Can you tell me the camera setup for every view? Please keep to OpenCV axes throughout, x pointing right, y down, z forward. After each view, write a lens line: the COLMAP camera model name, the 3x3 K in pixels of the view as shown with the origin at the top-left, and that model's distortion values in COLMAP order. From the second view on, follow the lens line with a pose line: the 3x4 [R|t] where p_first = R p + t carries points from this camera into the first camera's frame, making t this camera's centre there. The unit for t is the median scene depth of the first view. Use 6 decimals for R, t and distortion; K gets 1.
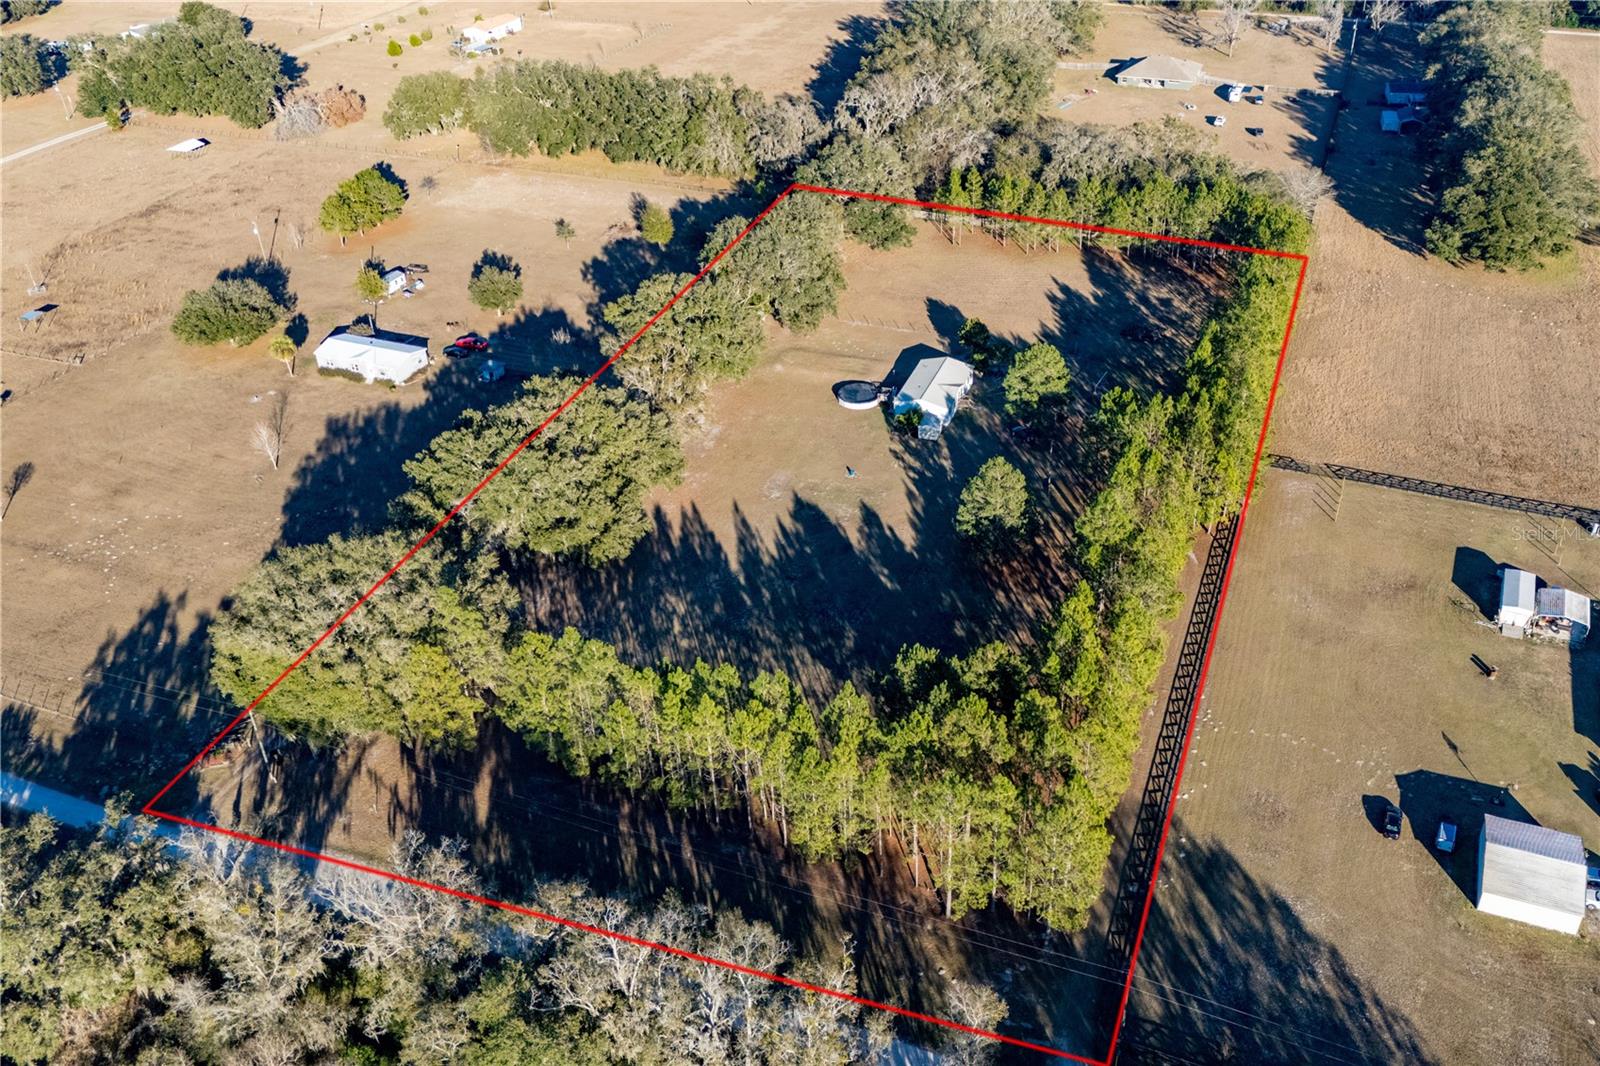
lens RADIAL K [[1398.7, 0, 891.3], [0, 1398.7, 531.6], [0, 0, 1]] dist [0.073277, -0.063754]
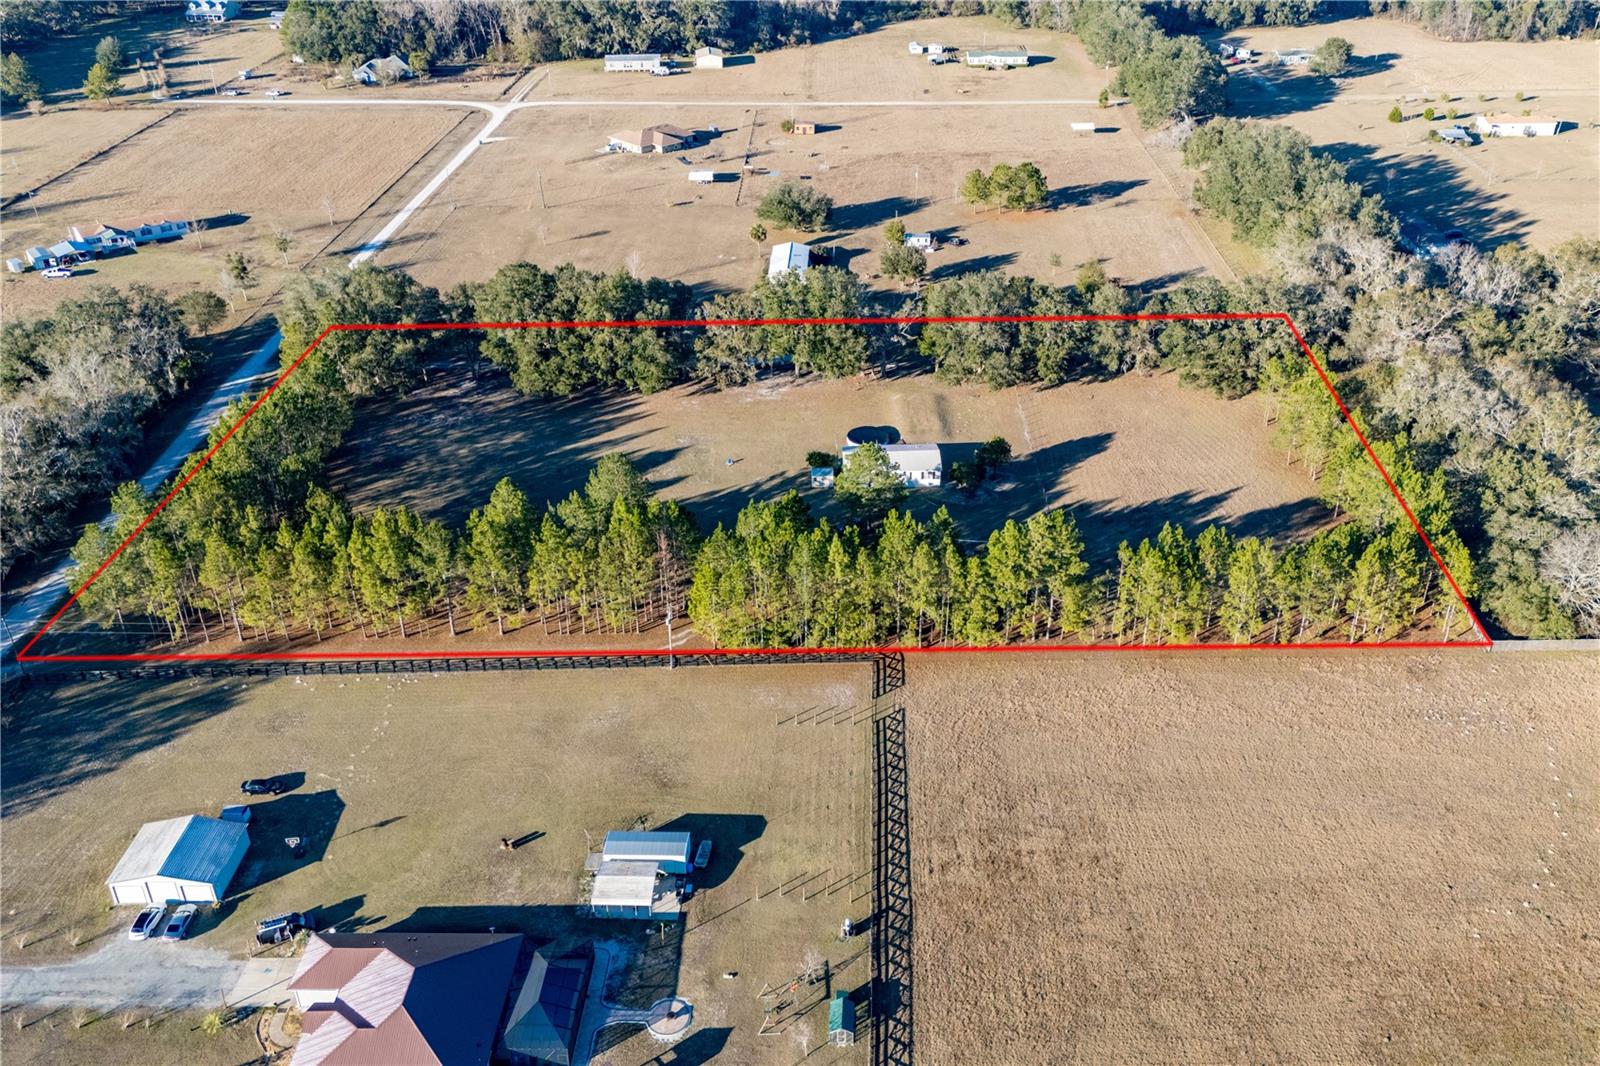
lens RADIAL K [[1390.9, 0, 846.9], [0, 1390.9, 537.8], [0, 0, 1]] dist [0.080265, -0.080041]
pose [[0.348174, 0.491150, -0.798465, 0.802349], [-0.513196, 0.812651, 0.276095, -0.302643], [0.784477, 0.313640, 0.535000, 0.441457]]
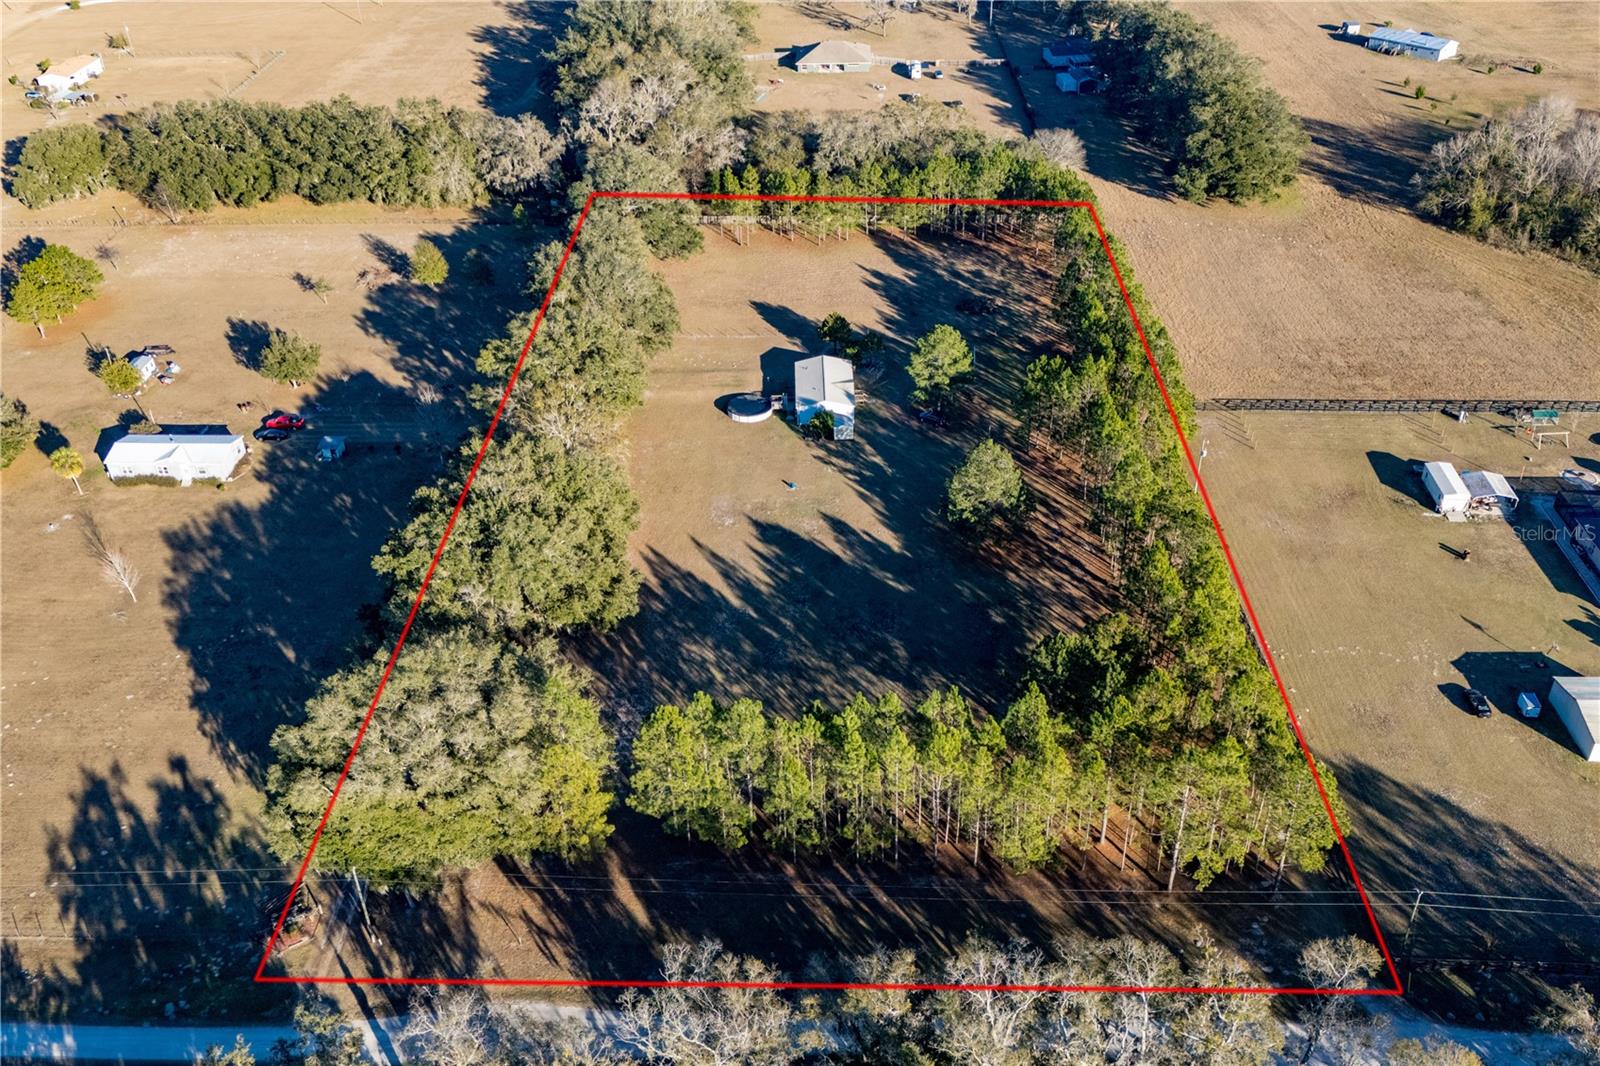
lens RADIAL K [[1390.9, 0, 846.9], [0, 1390.9, 537.8], [0, 0, 1]] dist [0.080265, -0.080041]
pose [[0.940955, -0.186643, 0.282433, -0.238622], [0.184800, 0.982208, 0.033403, -0.028004], [-0.283643, 0.020763, 0.958705, 0.060297]]
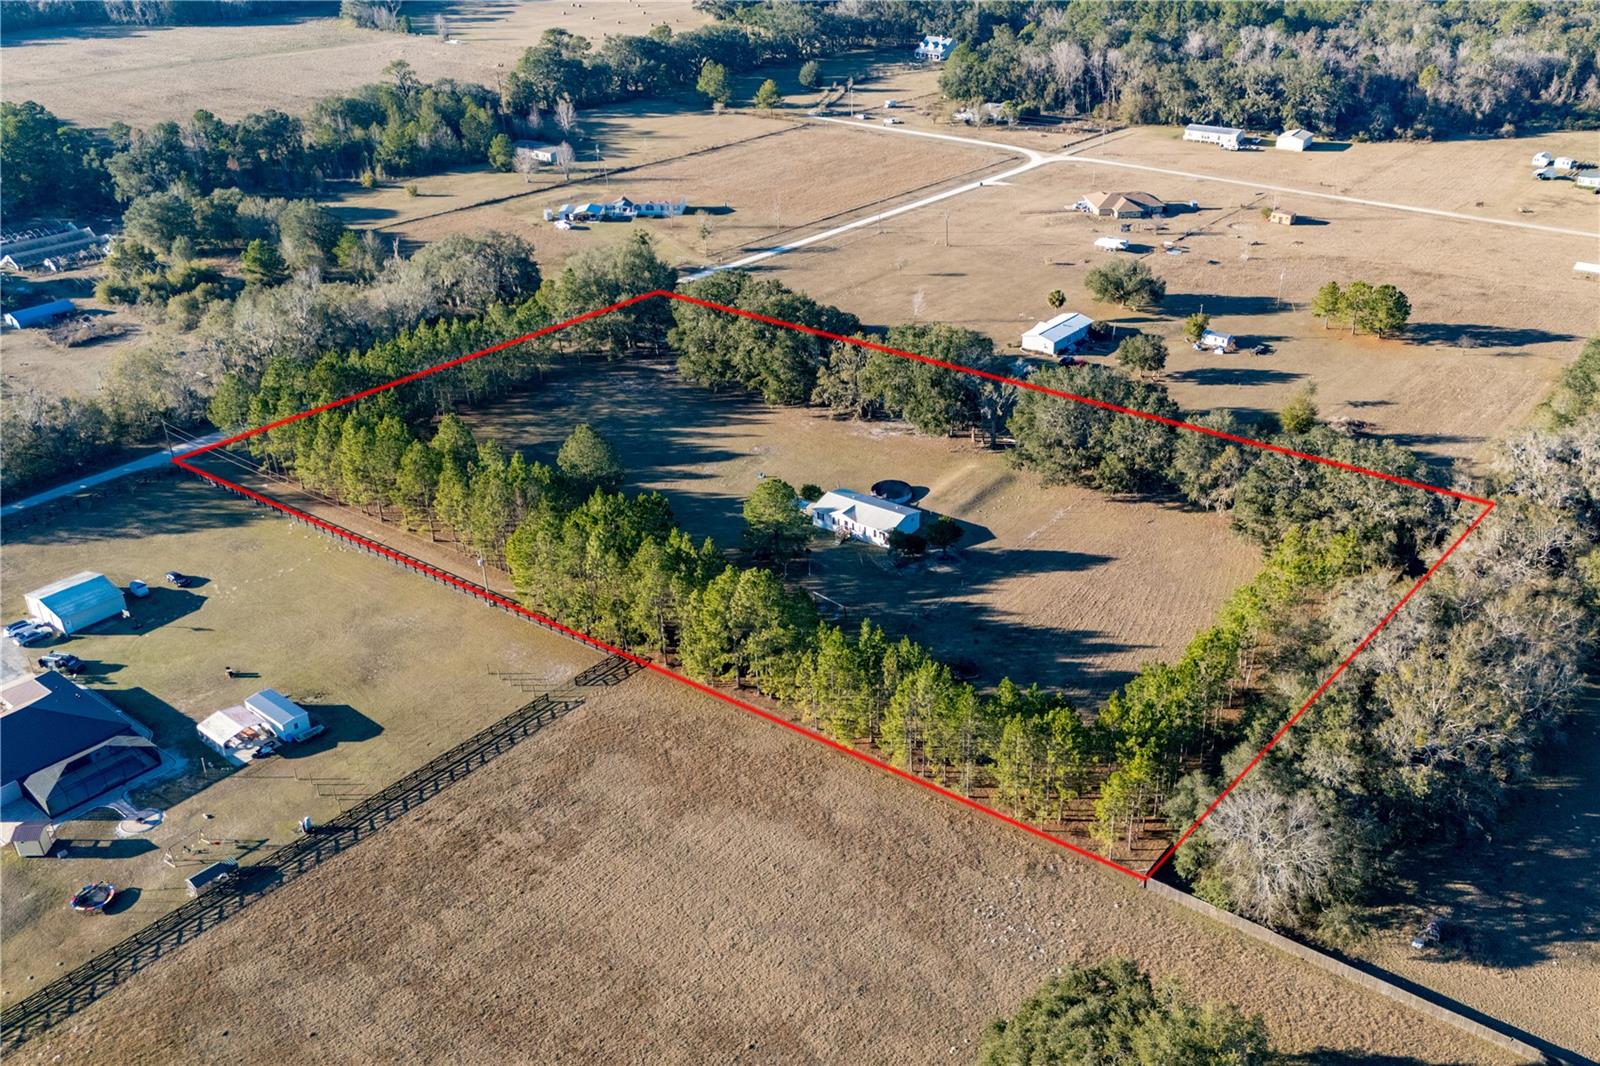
lens RADIAL K [[1398.7, 0, 891.3], [0, 1398.7, 531.6], [0, 0, 1]] dist [0.073277, -0.063754]
pose [[-0.282803, 0.462151, -0.840499, 0.841551], [-0.515869, 0.665462, 0.539480, -0.619562], [0.808642, 0.586154, 0.050215, 0.928599]]
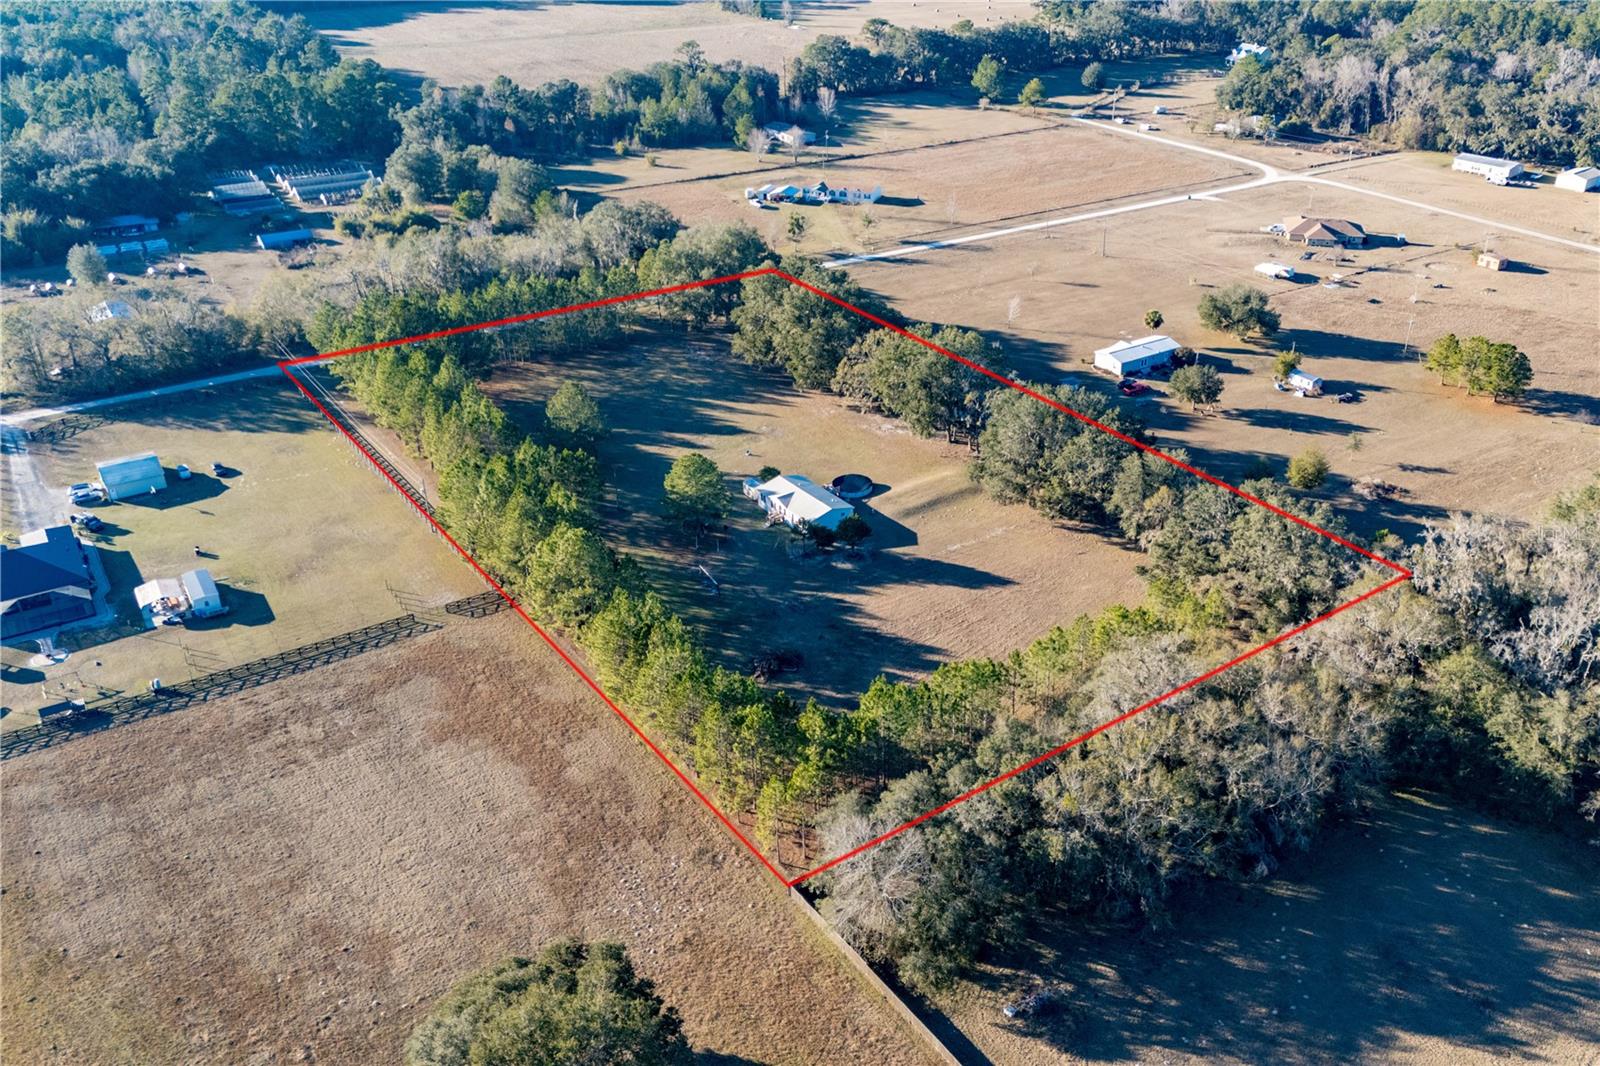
lens RADIAL K [[1401.9, 0, 887.2], [0, 1401.9, 534.9], [0, 0, 1]] dist [0.072982, -0.065719]
pose [[-0.573914, 0.397657, -0.715885, 0.709910], [-0.438164, 0.589416, 0.678676, -0.777365], [0.691835, 0.703177, -0.164035, 1.173399]]
